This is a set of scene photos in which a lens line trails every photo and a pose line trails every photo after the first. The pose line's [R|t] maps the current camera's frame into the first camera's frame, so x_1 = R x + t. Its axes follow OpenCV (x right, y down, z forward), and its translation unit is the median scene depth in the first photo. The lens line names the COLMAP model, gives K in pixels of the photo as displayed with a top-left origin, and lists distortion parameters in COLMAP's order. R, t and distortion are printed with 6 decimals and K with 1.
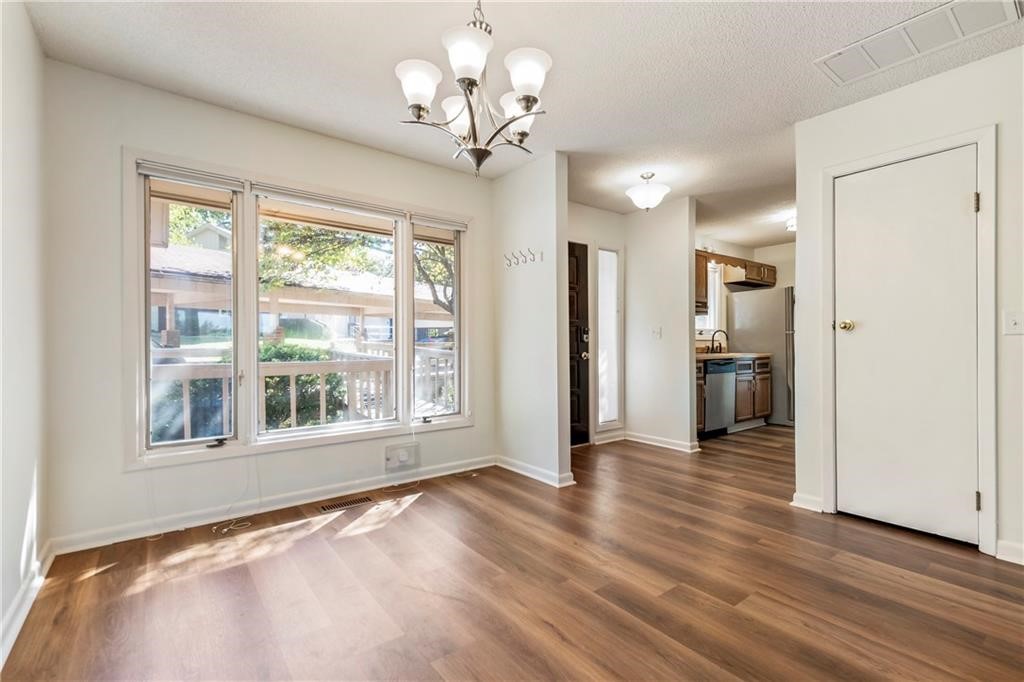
lens RADIAL K [[447.7, 0, 508.4], [0, 447.7, 344.2], [0, 0, 1]] dist [0.002541, 0.000276]
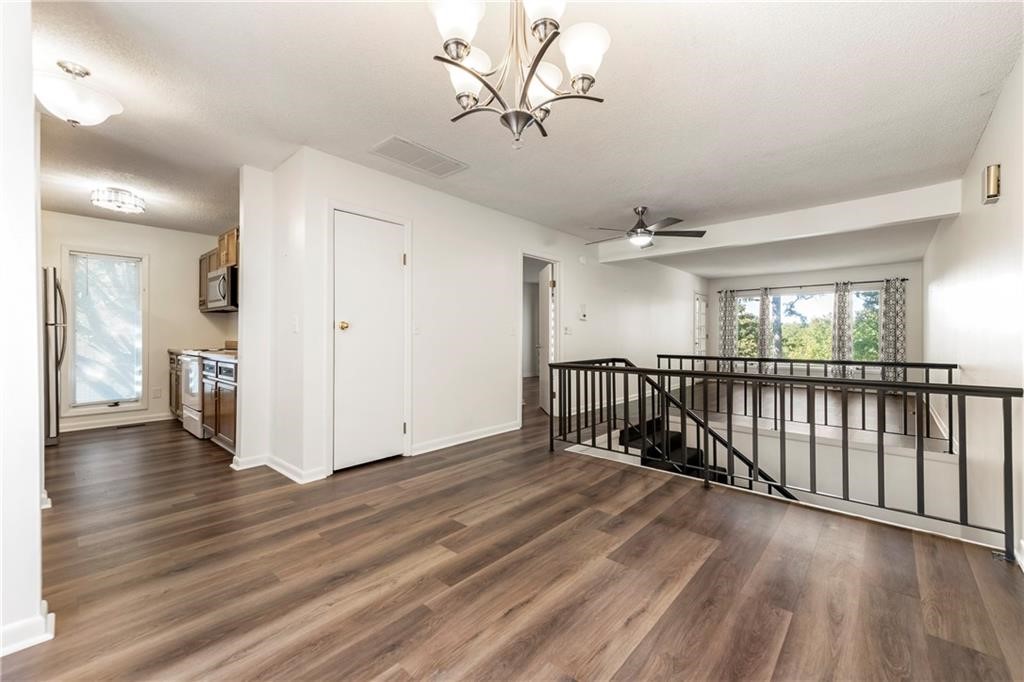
lens RADIAL K [[413.5, 0, 519.1], [0, 413.5, 339.3], [0, 0, 1]] dist [0.016338, 0.000144]
pose [[-0.196003, -0.001451, 0.980602, -0.526681], [0.001702, 0.999997, 0.001820, -0.003194], [-0.980602, 0.002026, -0.196000, 0.718544]]
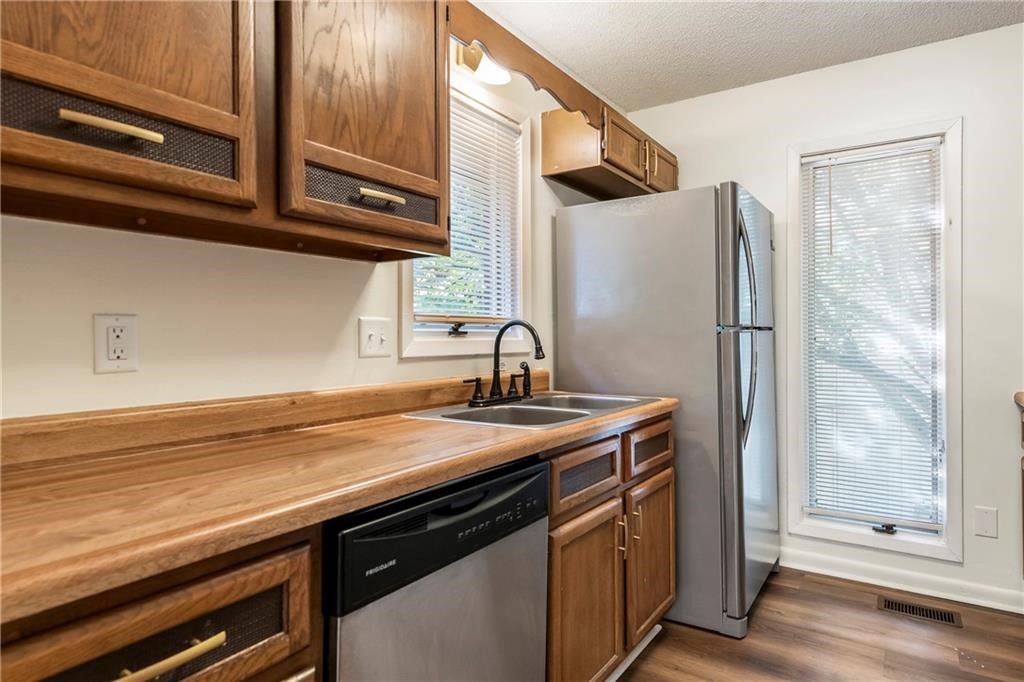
lens RADIAL K [[562.1, 0, 557.6], [0, 562.1, 326.2], [0, 0, 1]] dist [-0.000368, -0.001692]
pose [[0.930642, 0.005414, 0.365892, 0.786300], [0.000759, 0.999860, -0.016726, -0.045916], [-0.365931, 0.015844, 0.930507, 1.425071]]
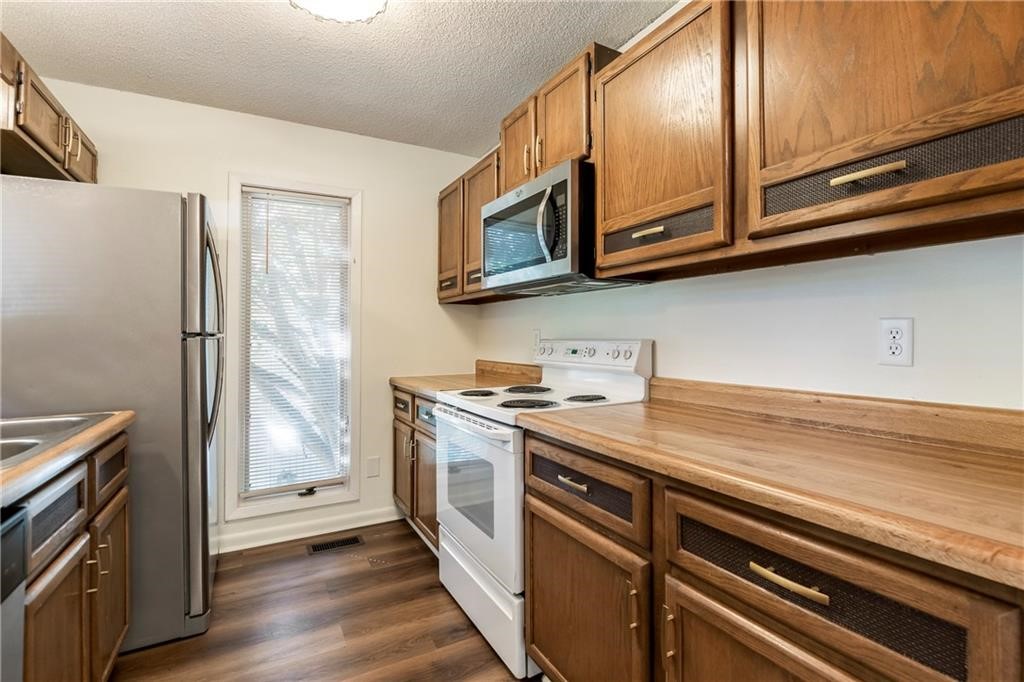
lens RADIAL K [[471.3, 0, 521.7], [0, 471.3, 324.9], [0, 0, 1]] dist [-0.022438, -0.001275]
pose [[0.126797, 0.028246, 0.991526, 0.690395], [0.010239, 0.999504, -0.029782, -0.046443], [-0.991876, 0.013929, 0.126445, 1.519388]]
